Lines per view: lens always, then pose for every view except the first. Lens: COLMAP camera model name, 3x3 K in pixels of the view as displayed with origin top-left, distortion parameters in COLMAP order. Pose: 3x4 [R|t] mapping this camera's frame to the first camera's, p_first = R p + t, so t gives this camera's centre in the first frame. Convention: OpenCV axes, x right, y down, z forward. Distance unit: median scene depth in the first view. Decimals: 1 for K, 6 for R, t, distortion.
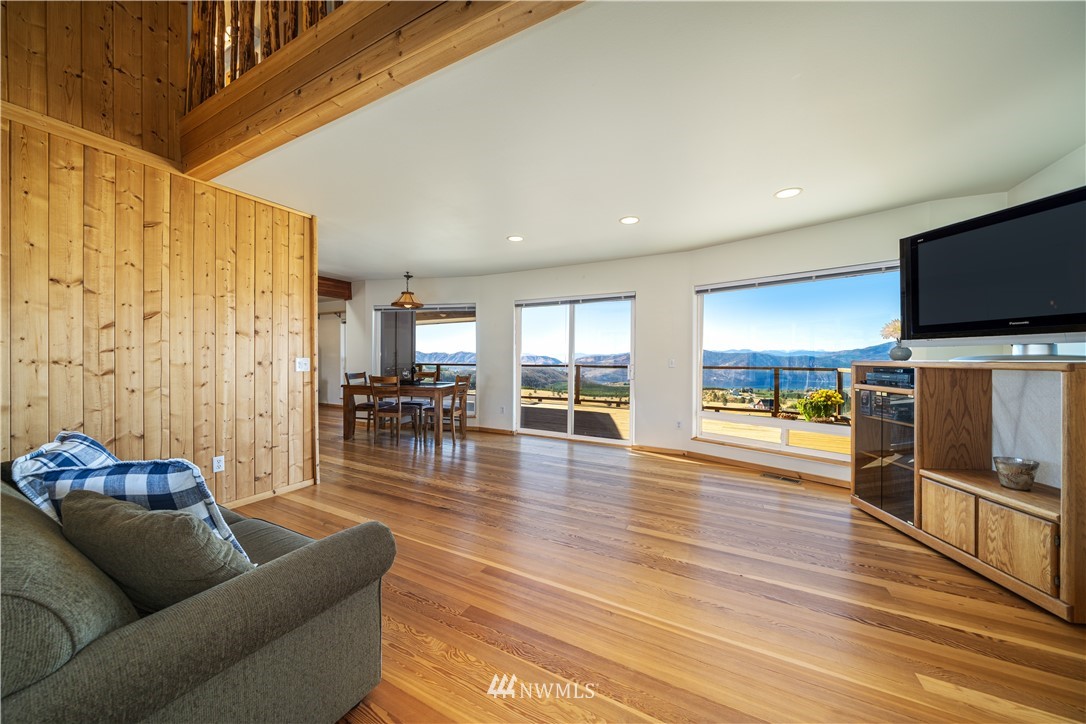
lens RADIAL K [[378.7, 0, 543.4], [0, 378.7, 366.9], [0, 0, 1]] dist [0.000483, -0.000349]
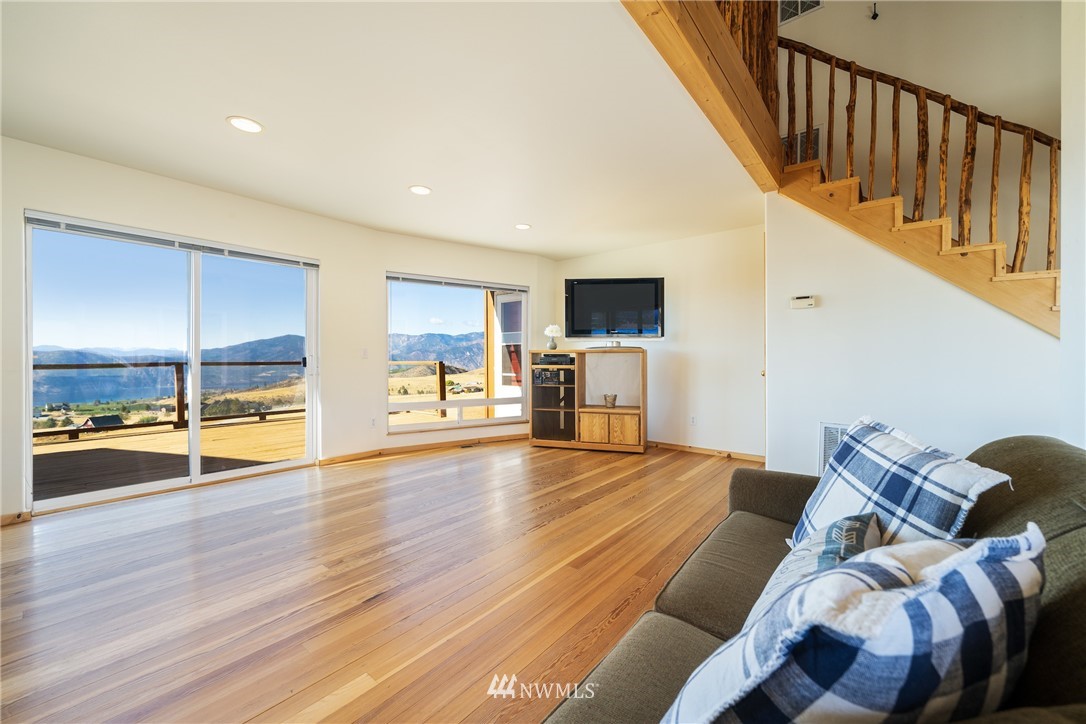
lens RADIAL K [[415.0, 0, 560.5], [0, 415.0, 364.4], [0, 0, 1]] dist [-0.002188, 0.000736]
pose [[0.179282, -0.017149, 0.983648, -0.793031], [0.026187, 0.999577, 0.012653, 0.024495], [-0.983449, 0.023491, 0.179655, 0.590113]]
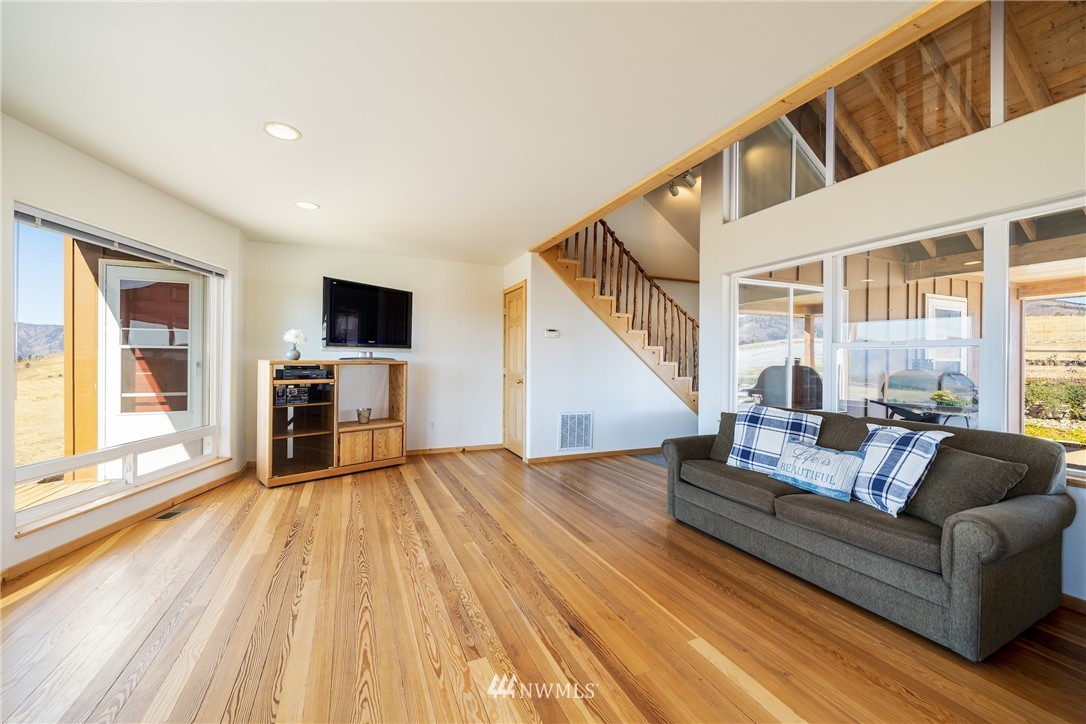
lens RADIAL K [[415.0, 0, 530.5], [0, 415.0, 358.7], [0, 0, 1]] dist [-0.002188, 0.000736]
pose [[-0.764914, -0.010009, 0.644054, -0.590503], [0.004862, 0.999761, 0.021312, -0.045275], [-0.644114, 0.019433, -0.764683, 1.467572]]
